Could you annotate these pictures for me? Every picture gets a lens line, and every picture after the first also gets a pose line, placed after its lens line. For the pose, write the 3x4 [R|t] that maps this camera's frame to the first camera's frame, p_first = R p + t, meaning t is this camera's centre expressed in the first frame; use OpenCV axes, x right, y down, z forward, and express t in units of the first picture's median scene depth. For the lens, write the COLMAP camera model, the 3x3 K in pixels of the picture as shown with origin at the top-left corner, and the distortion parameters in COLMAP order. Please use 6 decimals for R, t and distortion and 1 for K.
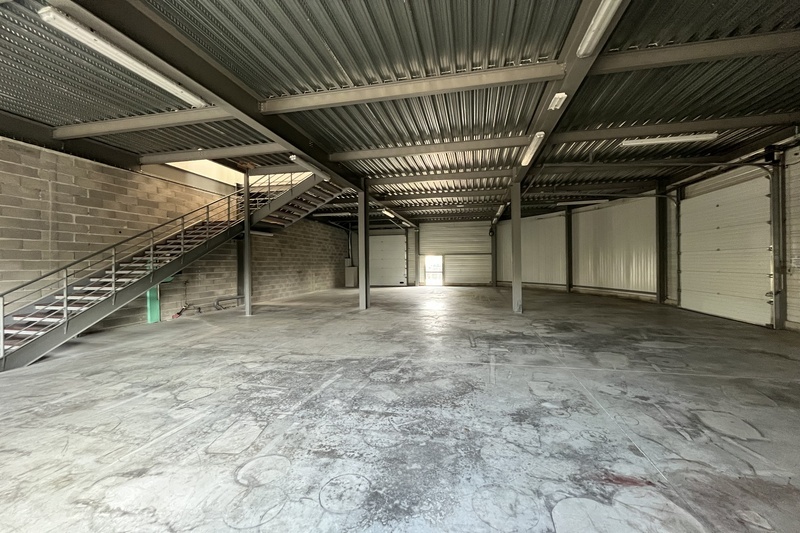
lens RADIAL K [[327.2, 0, 400.0], [0, 327.2, 266.5], [0, 0, 1]] dist [-0.004115, -0.000158]
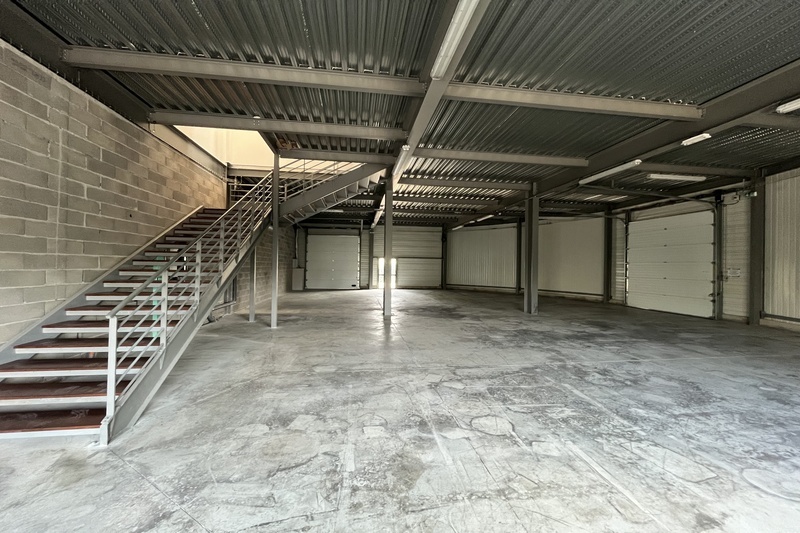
lens RADIAL K [[327.2, 0, 400.0], [0, 327.2, 266.5], [0, 0, 1]] dist [-0.004115, -0.000158]
pose [[0.935086, 0.019784, 0.353867, -0.671235], [-0.017701, 0.999802, -0.009122, -0.001306], [-0.353977, 0.002266, 0.935251, 0.177556]]
